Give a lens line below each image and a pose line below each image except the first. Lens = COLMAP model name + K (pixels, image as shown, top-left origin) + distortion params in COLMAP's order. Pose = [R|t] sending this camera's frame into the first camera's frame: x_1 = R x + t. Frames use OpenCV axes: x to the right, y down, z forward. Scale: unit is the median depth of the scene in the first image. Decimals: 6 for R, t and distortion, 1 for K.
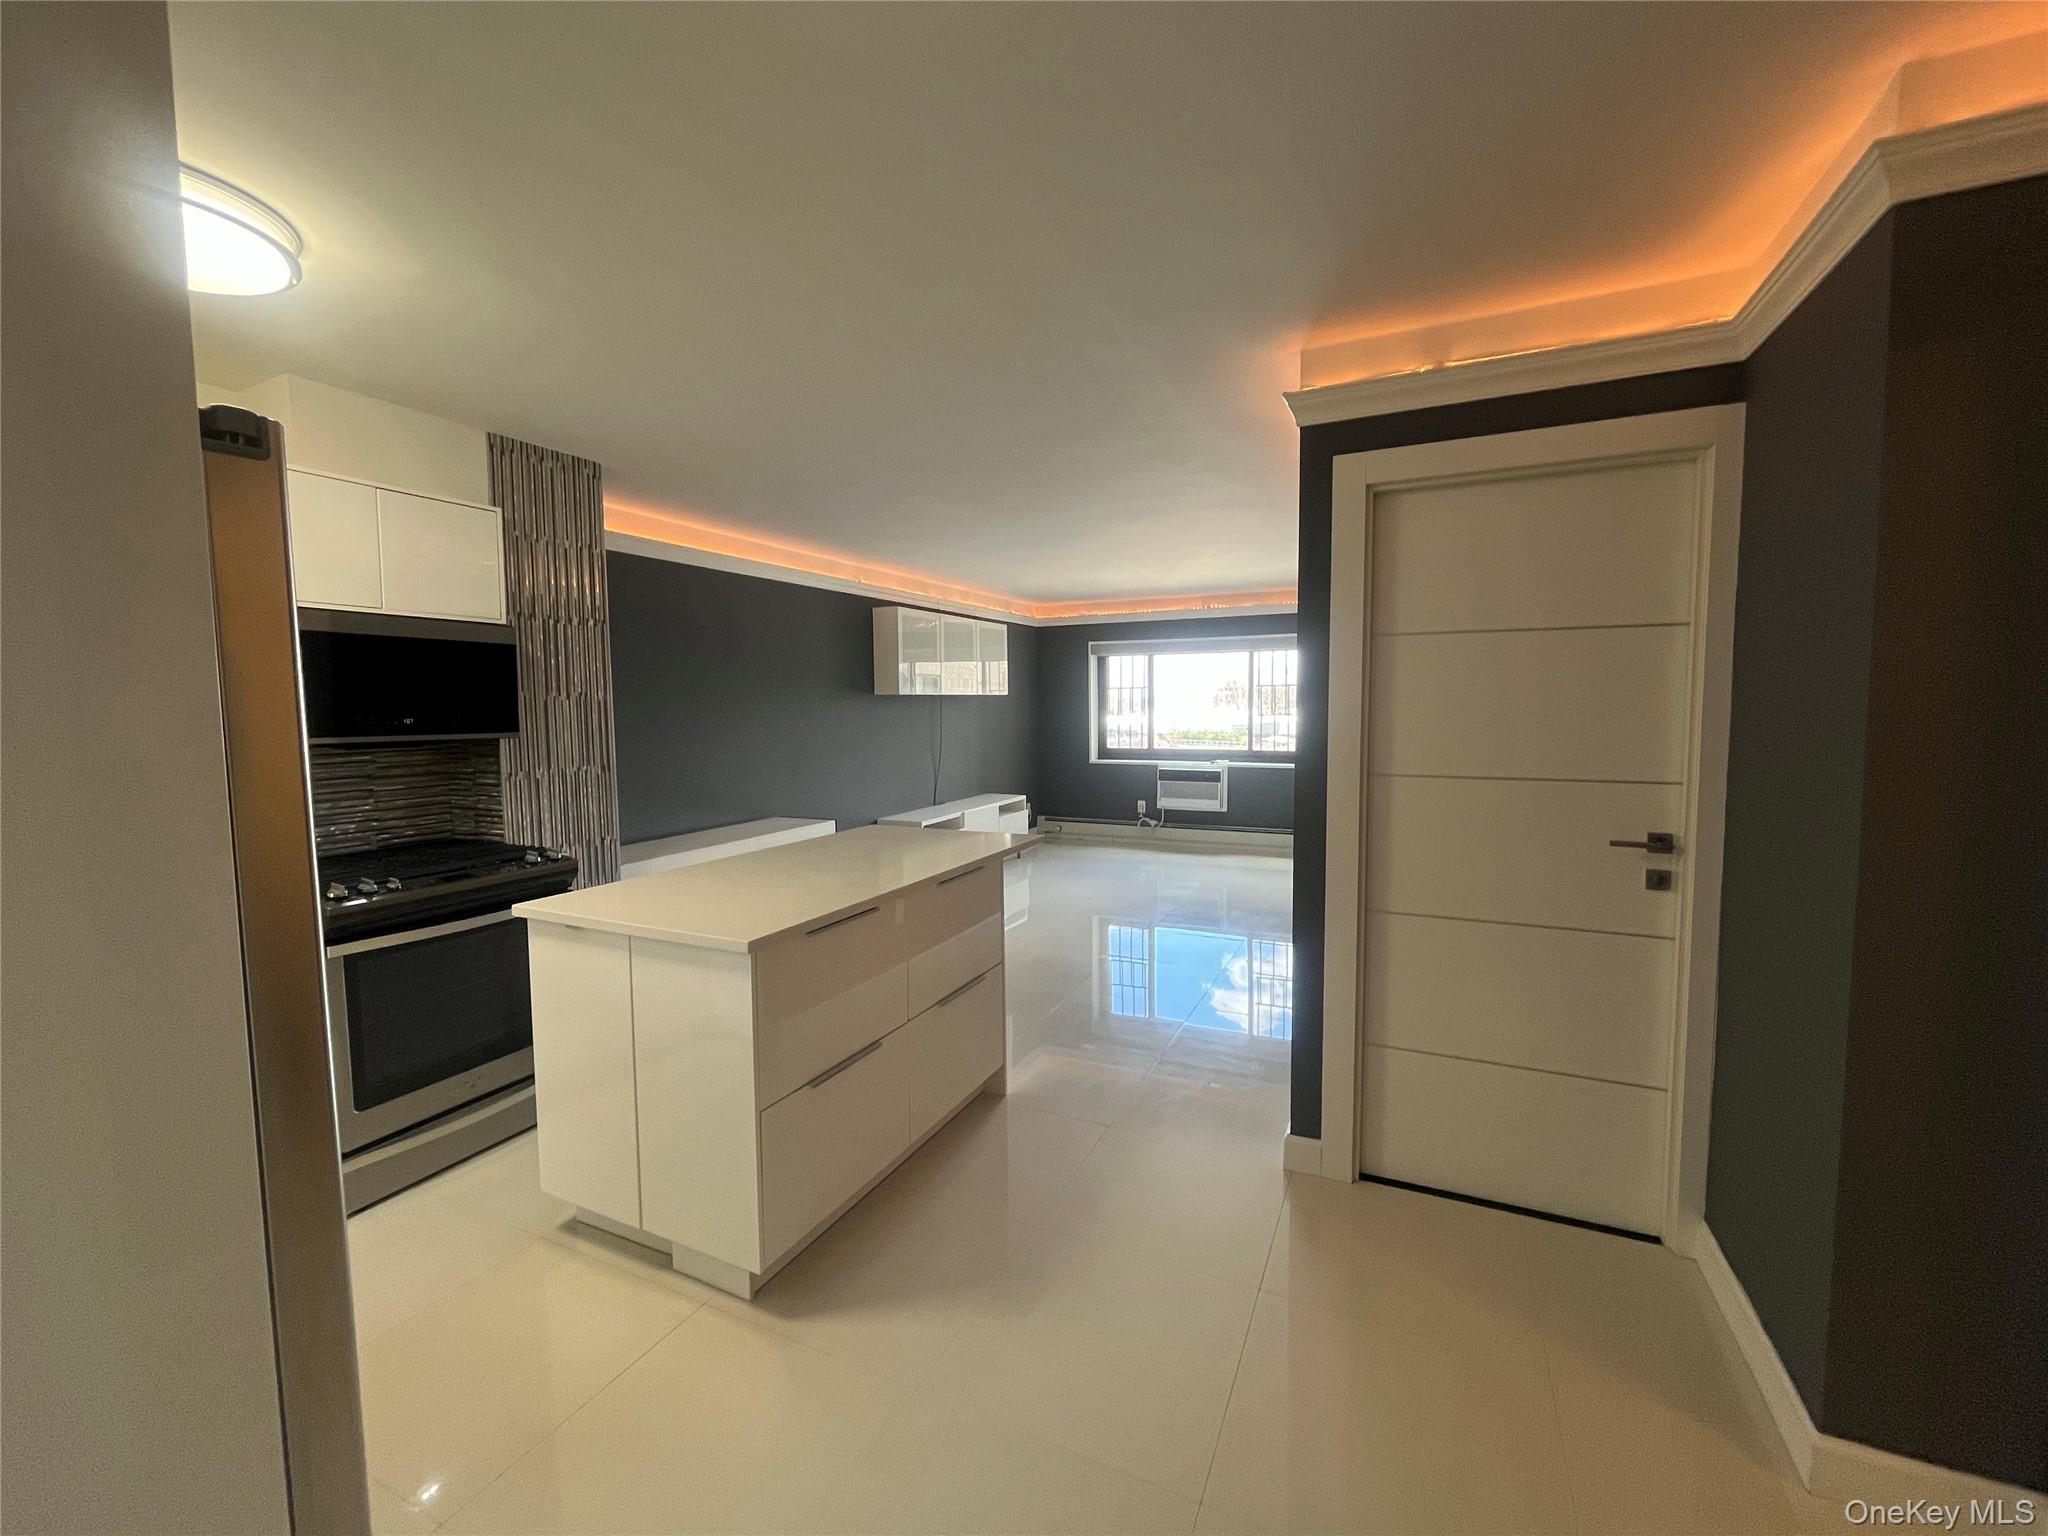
lens RADIAL K [[834.5, 0, 1025.0], [0, 834.5, 761.8], [0, 0, 1]] dist [-0.001494, -0.000081]
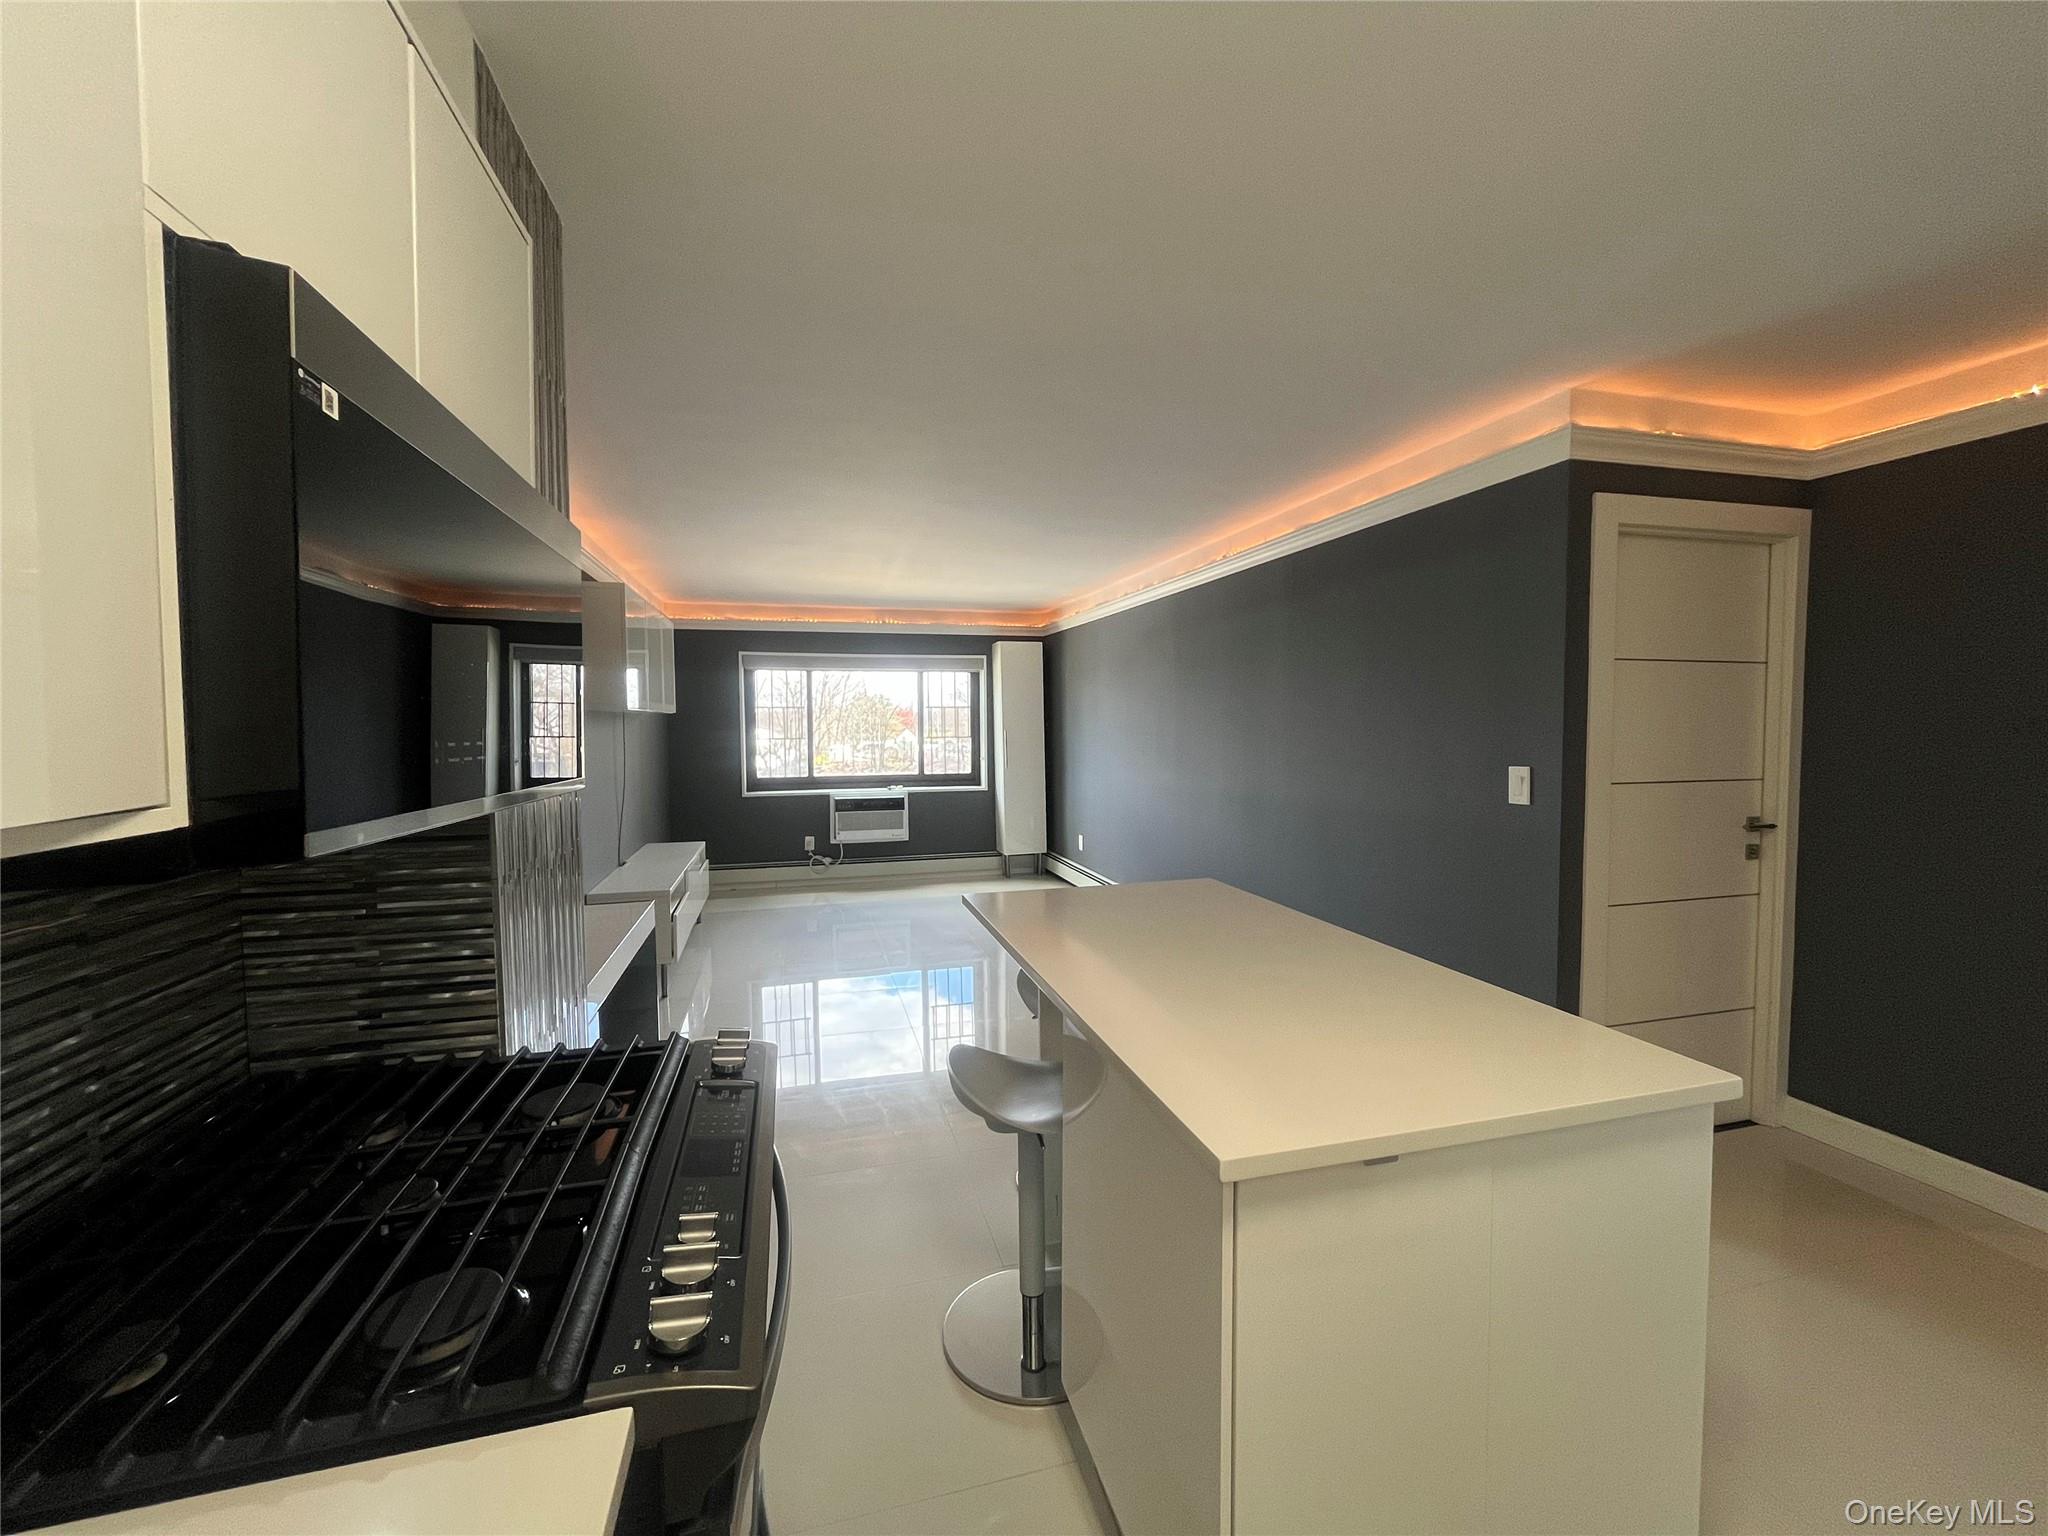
lens RADIAL K [[834.5, 0, 1025.0], [0, 834.5, 761.8], [0, 0, 1]] dist [-0.001494, -0.000081]
pose [[0.759865, -0.026079, 0.649557, -0.265007], [0.045373, 0.998886, -0.012973, -0.010323], [-0.648495, 0.039330, 0.760202, 0.195376]]
